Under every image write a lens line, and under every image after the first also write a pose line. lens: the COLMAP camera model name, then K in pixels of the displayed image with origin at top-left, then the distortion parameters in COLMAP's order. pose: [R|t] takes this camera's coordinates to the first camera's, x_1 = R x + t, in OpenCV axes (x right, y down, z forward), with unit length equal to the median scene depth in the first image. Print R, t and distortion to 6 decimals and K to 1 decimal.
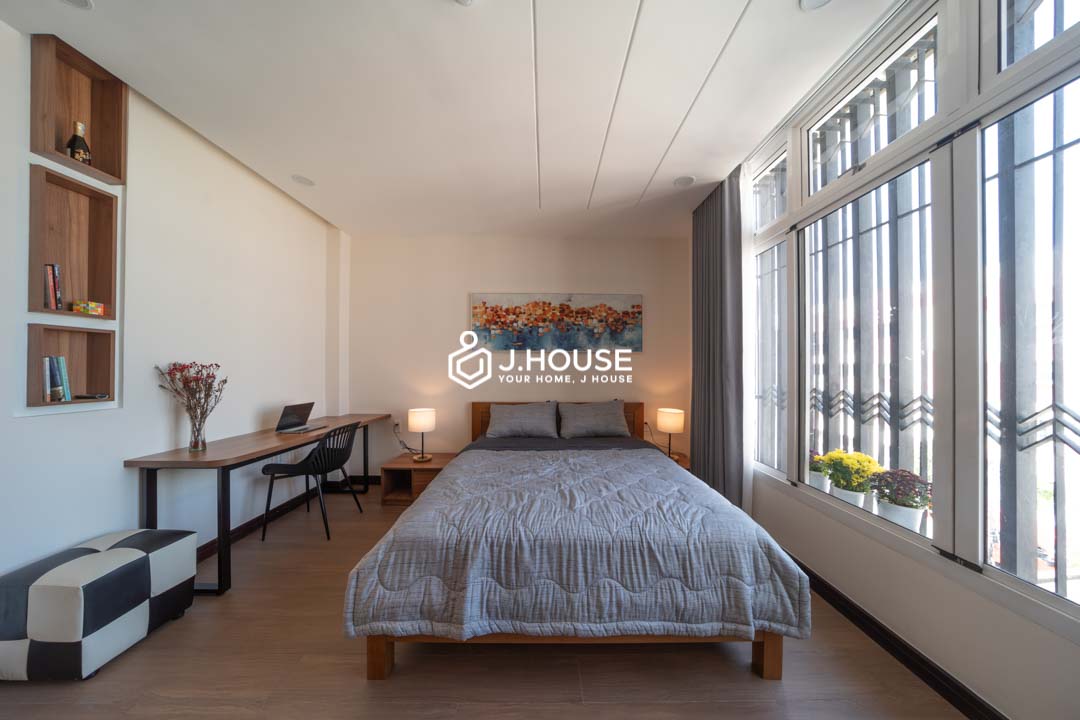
lens RADIAL K [[314.8, 0, 543.8], [0, 314.8, 363.5], [0, 0, 1]] dist [-0.016706, 0.000093]
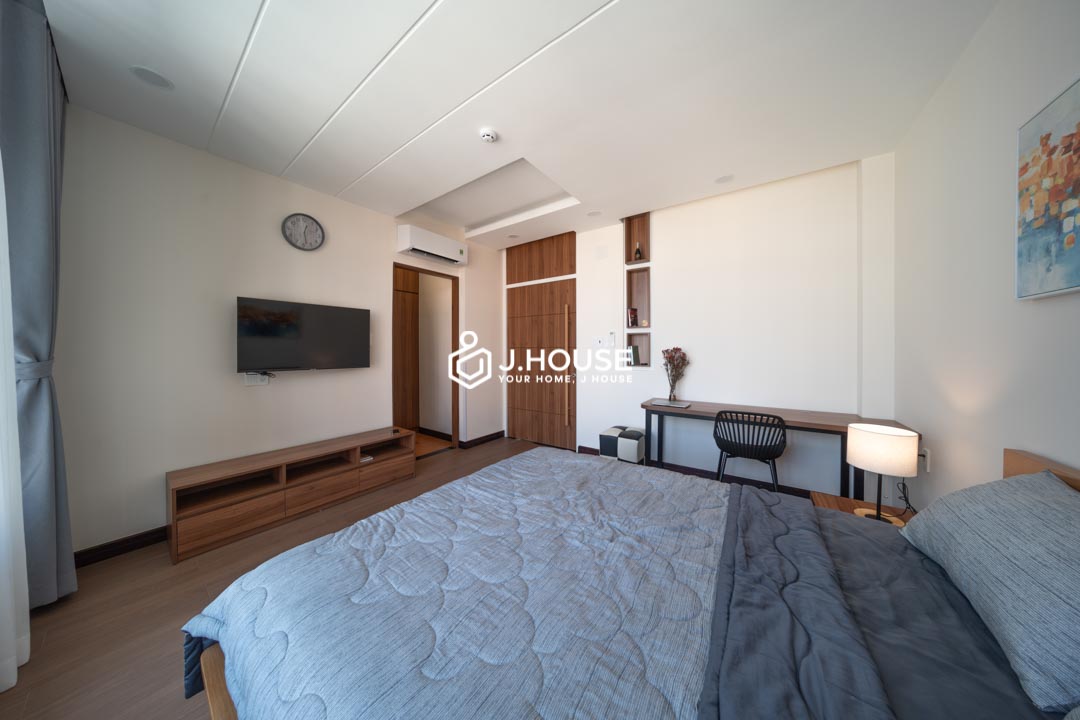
lens RADIAL K [[310.0, 0, 545.2], [0, 310.0, 350.4], [0, 0, 1]] dist [-0.013740, 0.000035]
pose [[-0.585298, -0.000683, -0.810818, 0.330264], [0.015130, 0.999816, -0.011764, 0.009759], [0.810677, -0.019153, -0.585180, 0.771702]]
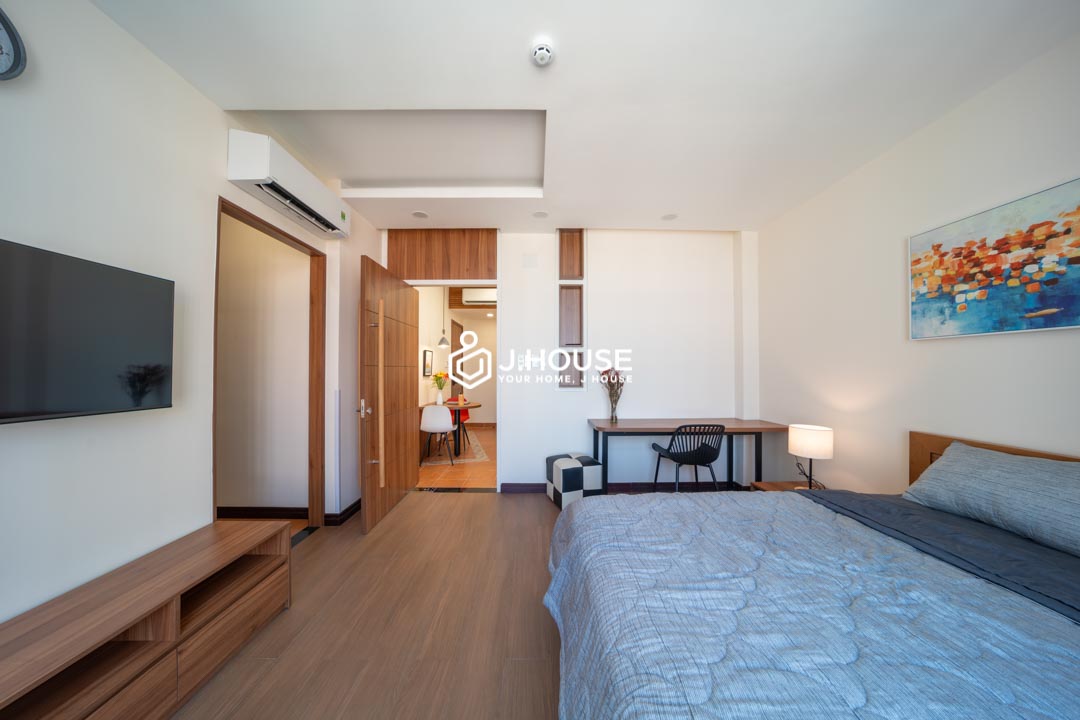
lens RADIAL K [[314.8, 0, 543.8], [0, 314.8, 363.5], [0, 0, 1]] dist [-0.016706, 0.000093]
pose [[0.008579, -0.022116, -0.999719, 0.310444], [0.019950, 0.999560, -0.021941, 0.000355], [0.999764, -0.019756, 0.009017, 0.337027]]
